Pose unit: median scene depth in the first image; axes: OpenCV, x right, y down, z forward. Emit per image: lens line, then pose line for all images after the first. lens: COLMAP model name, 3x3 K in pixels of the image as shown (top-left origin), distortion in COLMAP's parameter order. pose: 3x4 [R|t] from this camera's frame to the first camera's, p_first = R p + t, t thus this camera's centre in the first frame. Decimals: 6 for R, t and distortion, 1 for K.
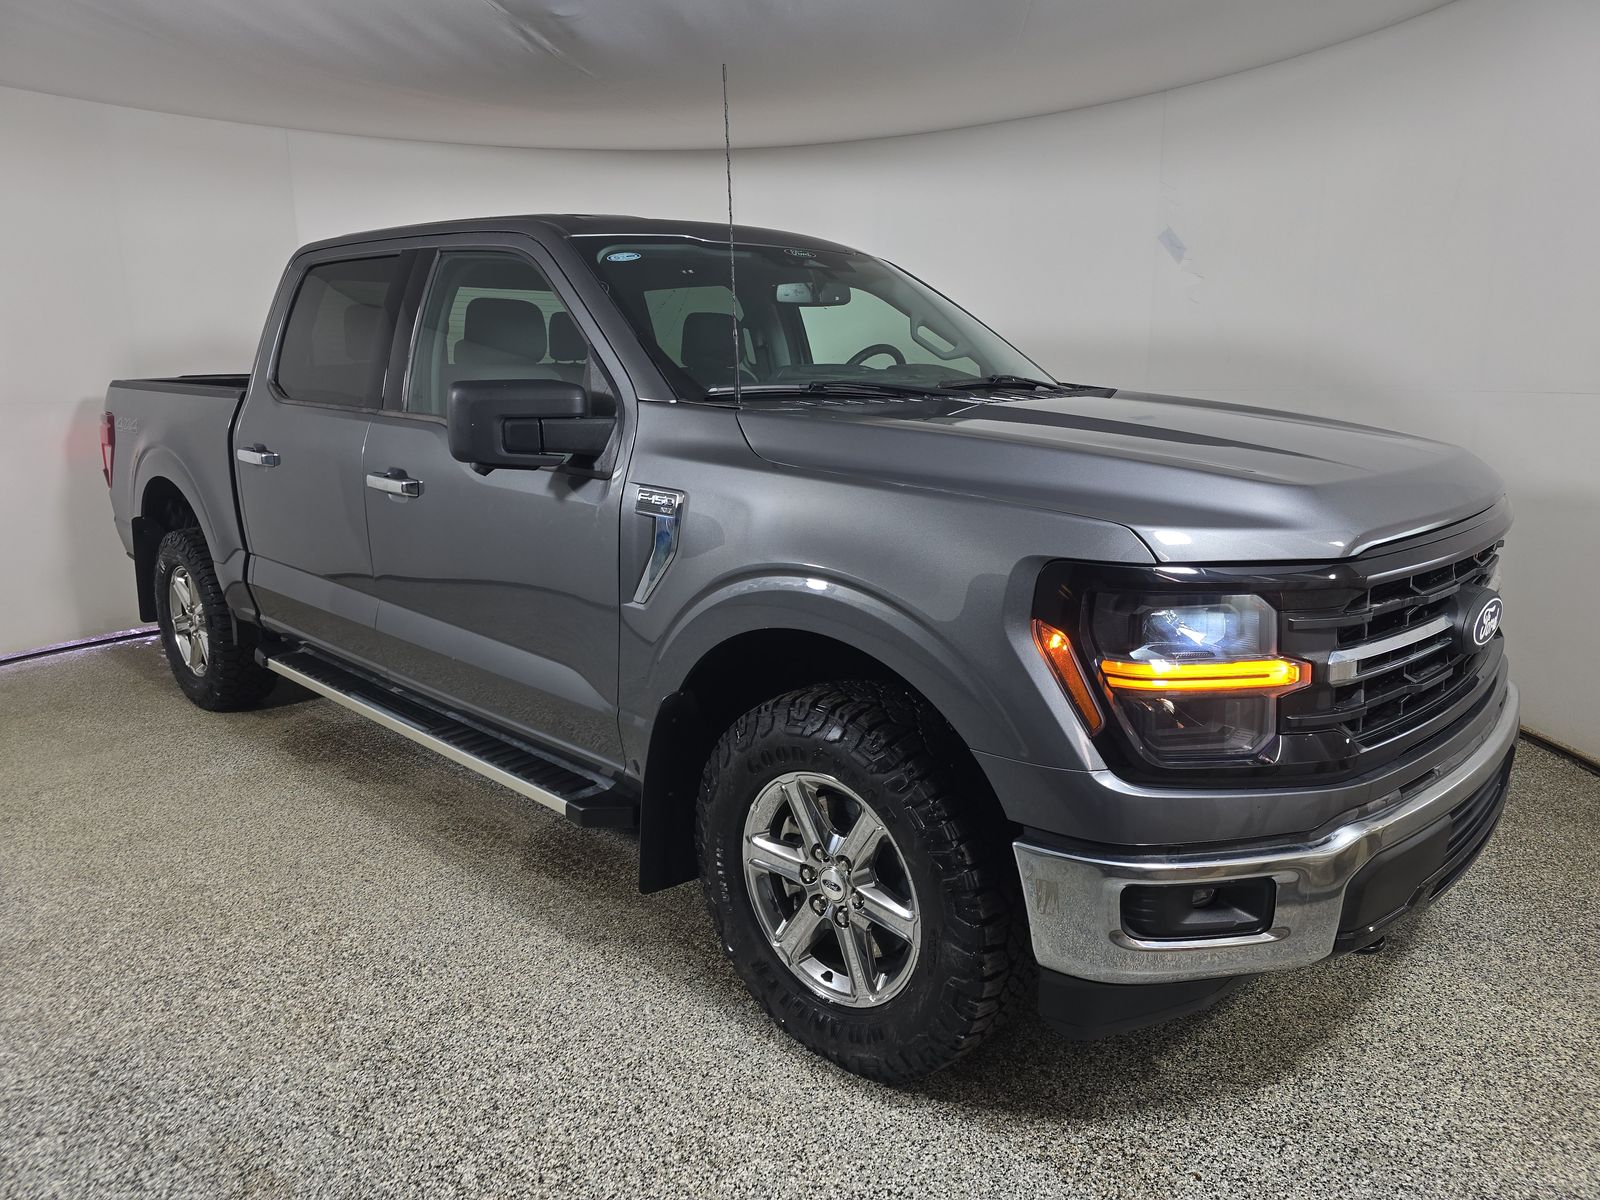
lens RADIAL K [[1066.8, 0, 800.0], [0, 1066.8, 600.0], [0, 0, 1]] dist [-0.000146, -0.000550]
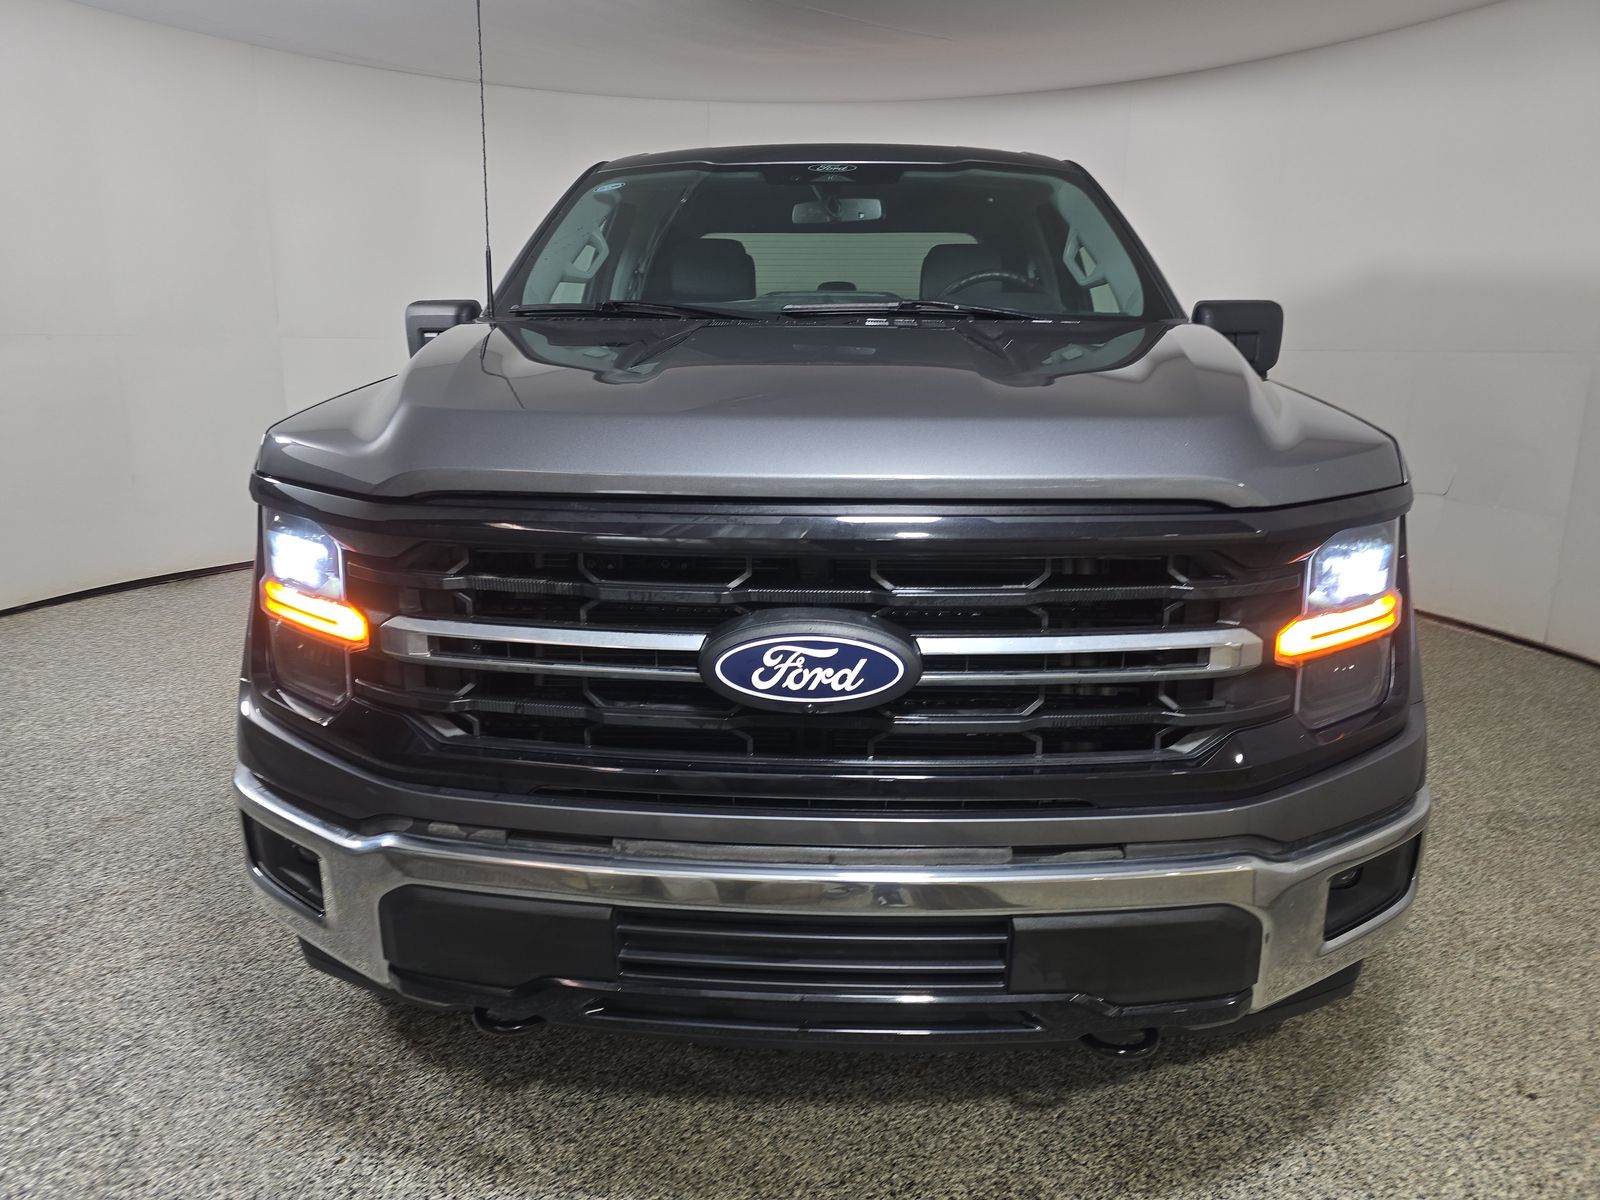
lens RADIAL K [[1081.1, 0, 800.0], [0, 1081.1, 600.0], [0, 0, 1]] dist [0.000889, 0.003110]
pose [[0.658580, 0.189900, -0.728155, 1.141636], [-0.168609, 0.980271, 0.103153, -0.086306], [0.733378, 0.054839, 0.677606, 0.596956]]
